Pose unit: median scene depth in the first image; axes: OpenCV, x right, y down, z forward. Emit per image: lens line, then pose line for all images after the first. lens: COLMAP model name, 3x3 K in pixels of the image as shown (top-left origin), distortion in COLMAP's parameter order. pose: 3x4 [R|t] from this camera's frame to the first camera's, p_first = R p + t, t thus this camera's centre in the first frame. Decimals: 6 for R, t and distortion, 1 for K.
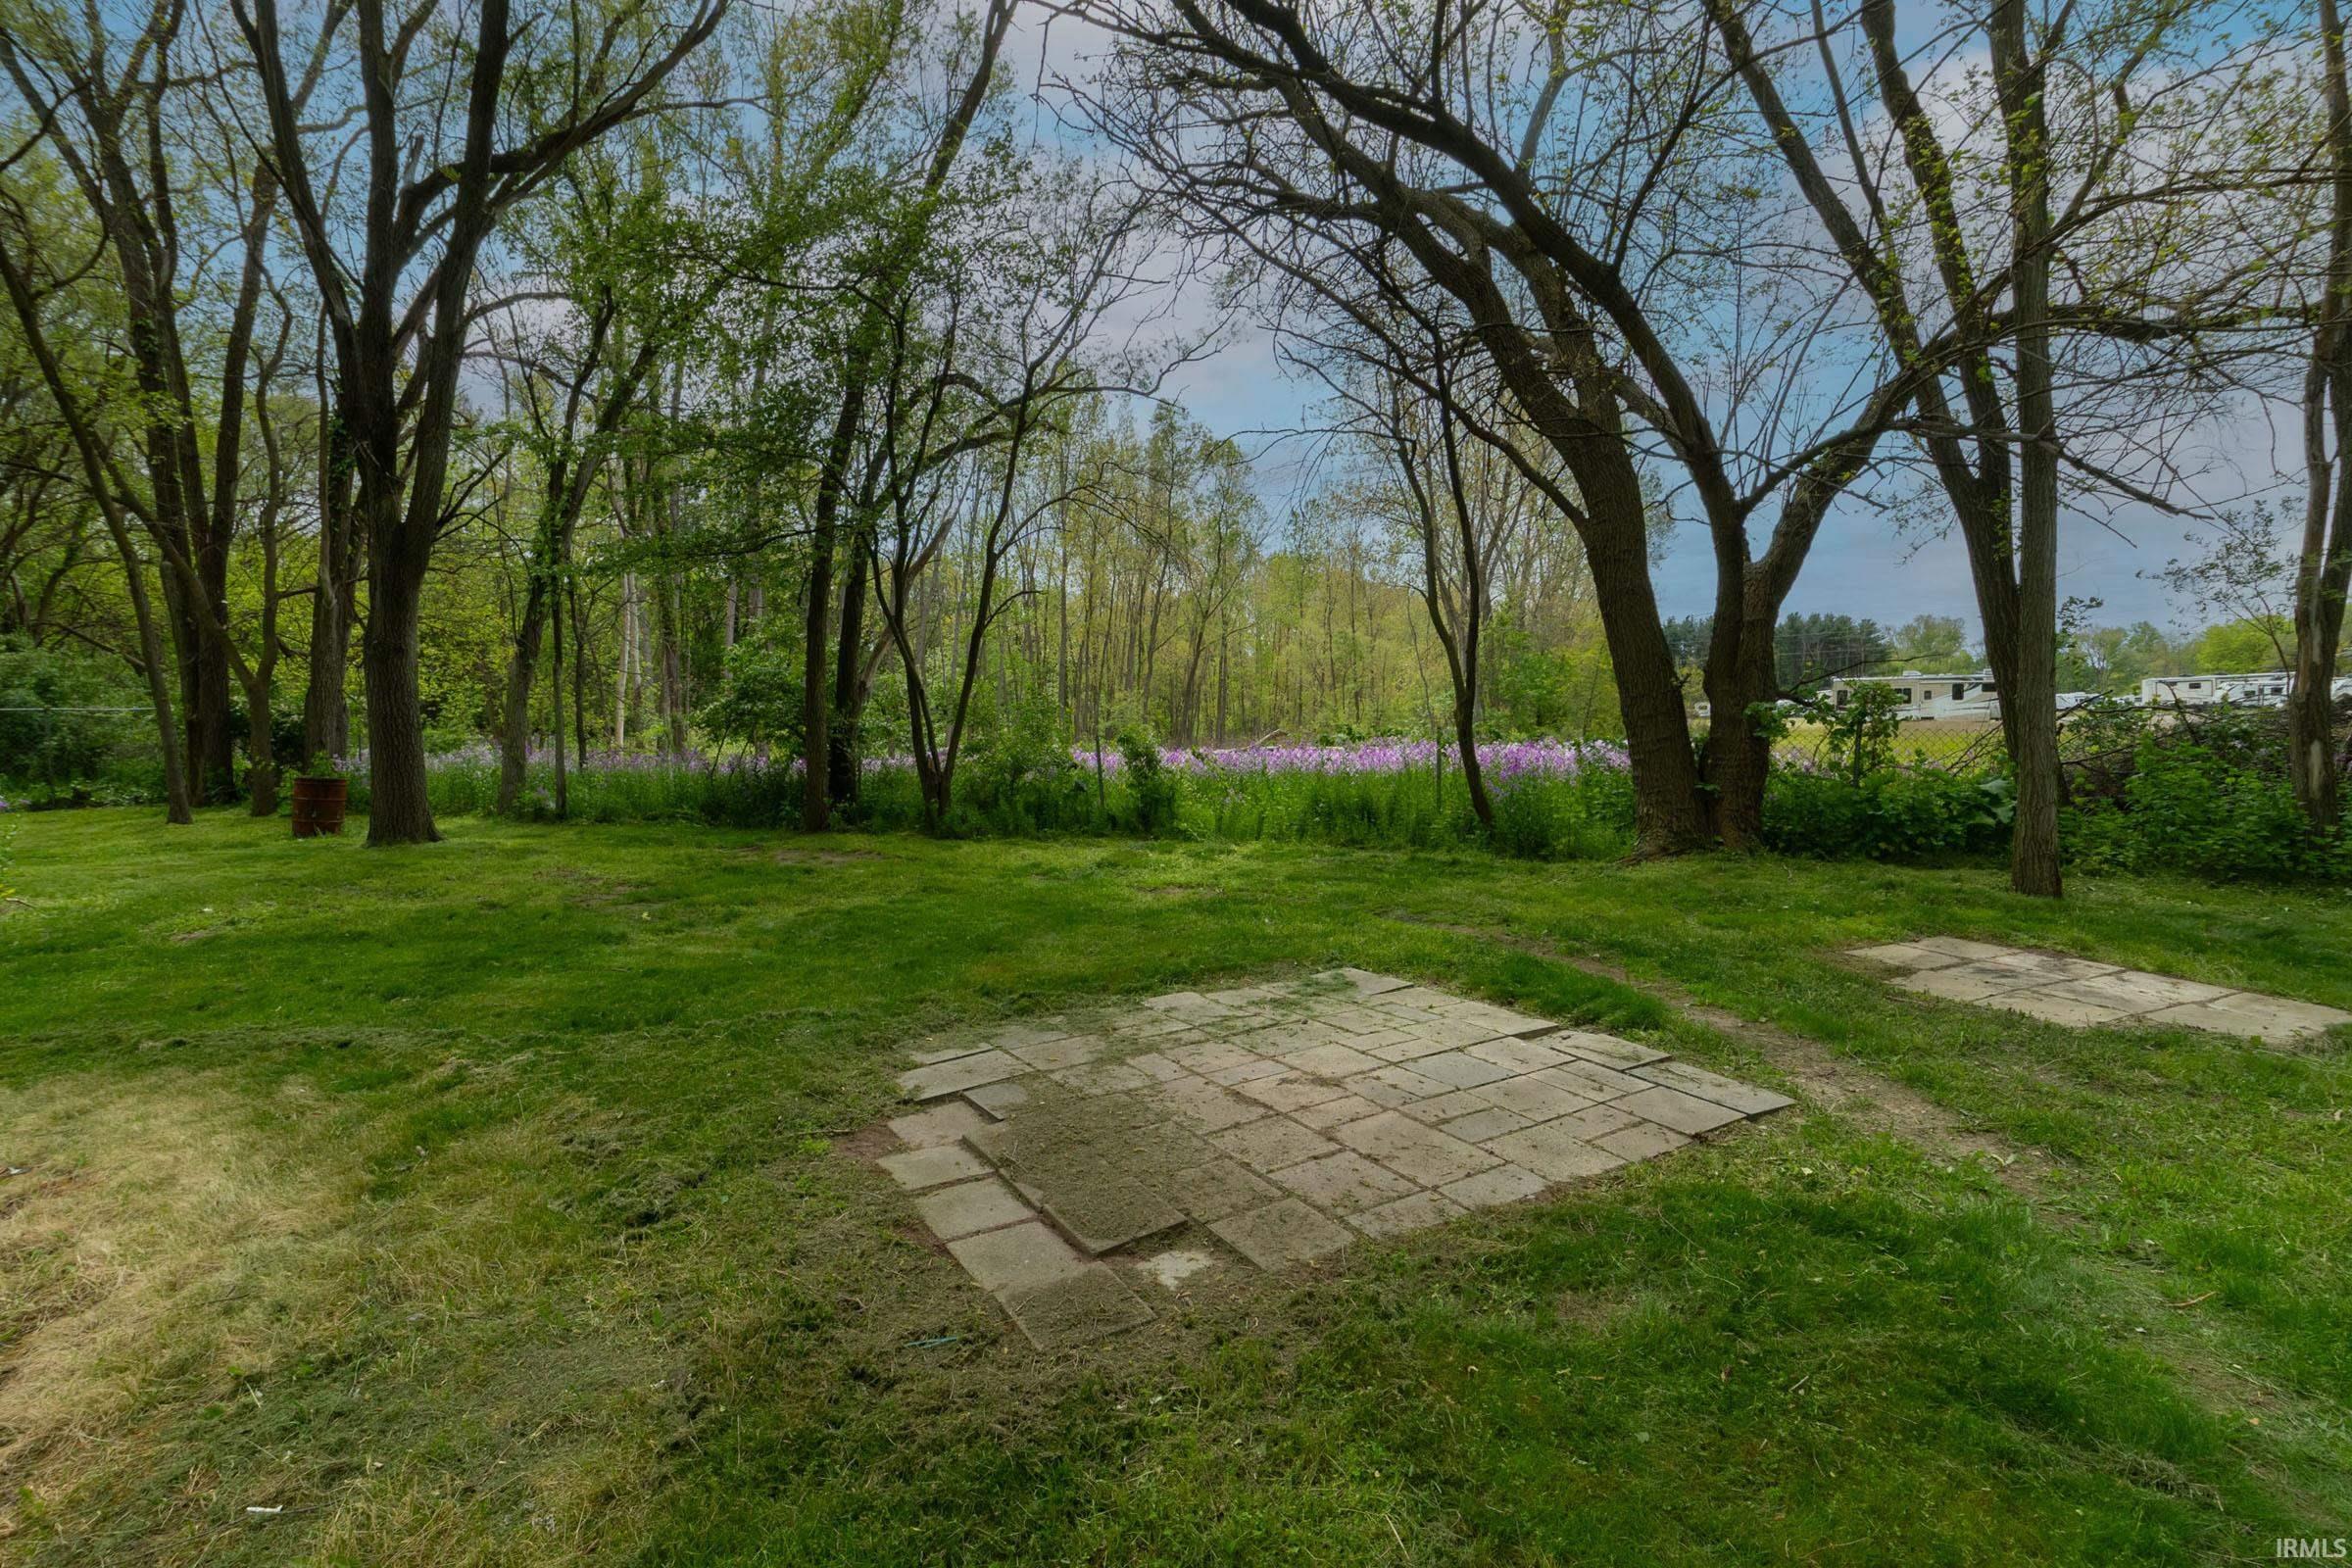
lens RADIAL K [[1073.9, 0, 1172.5], [0, 1073.9, 790.3], [0, 0, 1]] dist [0.003470, 0.000433]
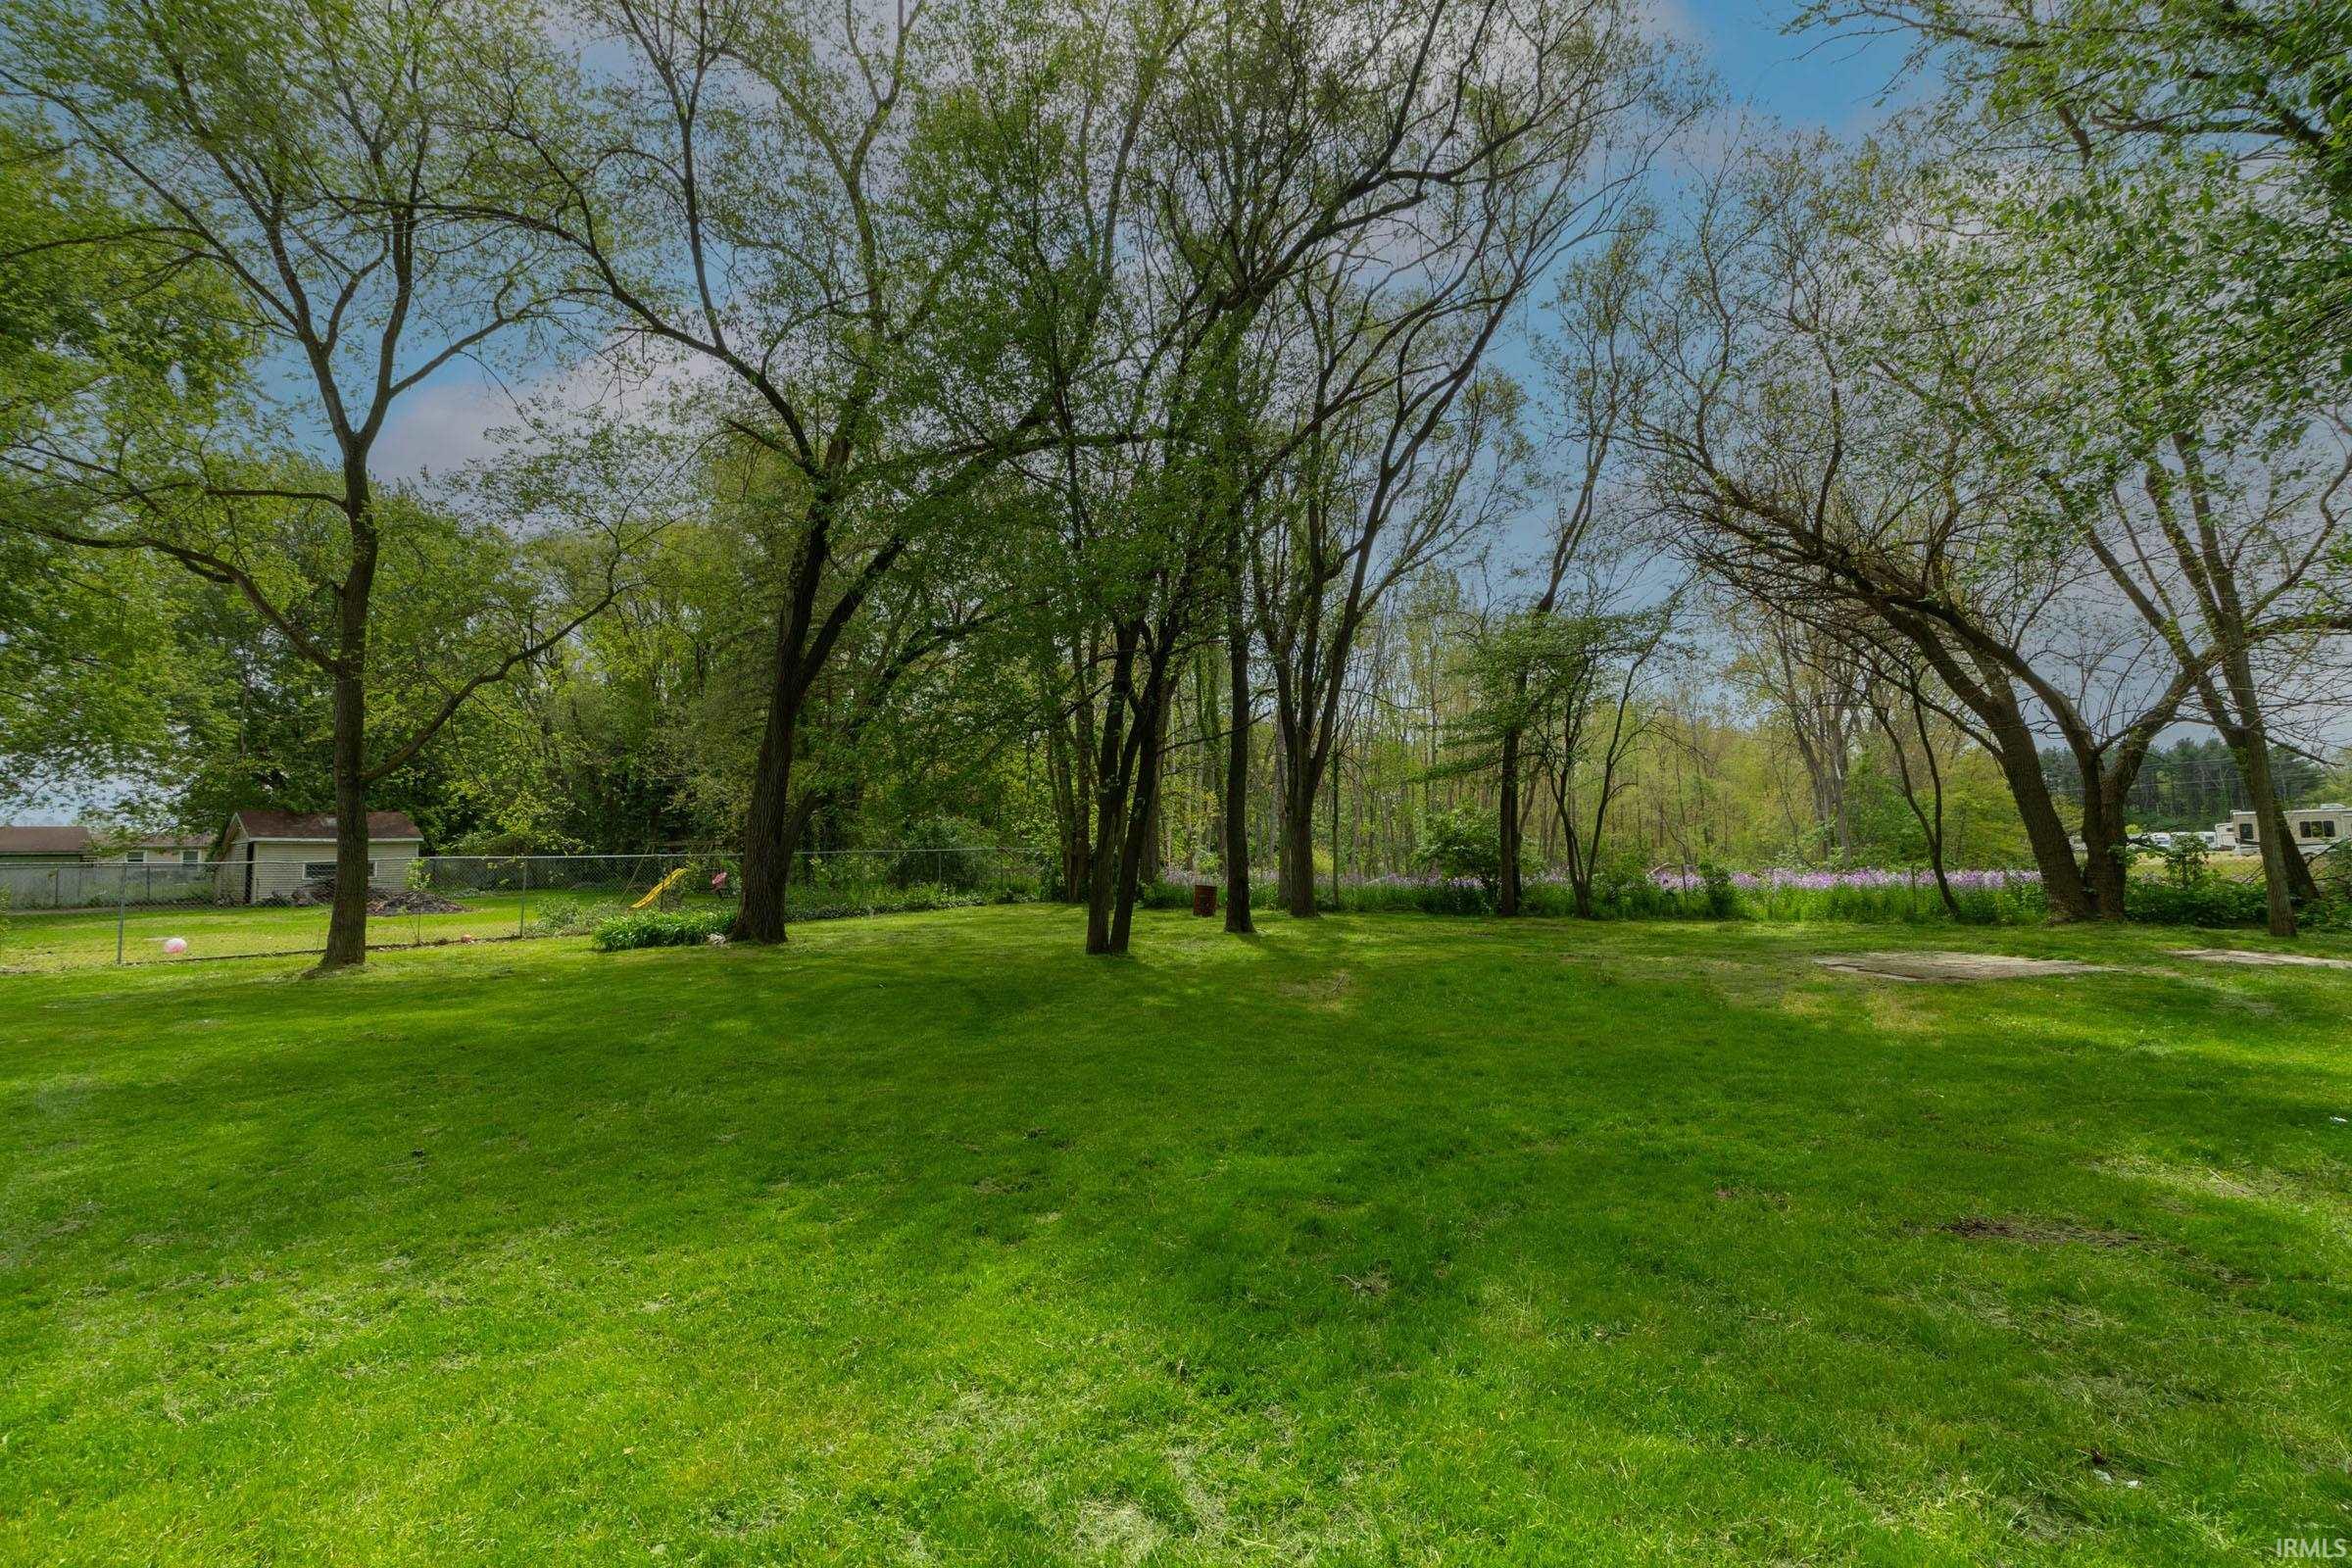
lens RADIAL K [[1037.4, 0, 1178.5], [0, 1037.4, 781.7], [0, 0, 1]] dist [0.002787, 0.001209]
pose [[0.967676, -0.019663, -0.251428, -0.549597], [-0.014428, 0.991006, -0.133035, 0.068385], [0.251782, 0.132362, 0.958690, -1.100997]]
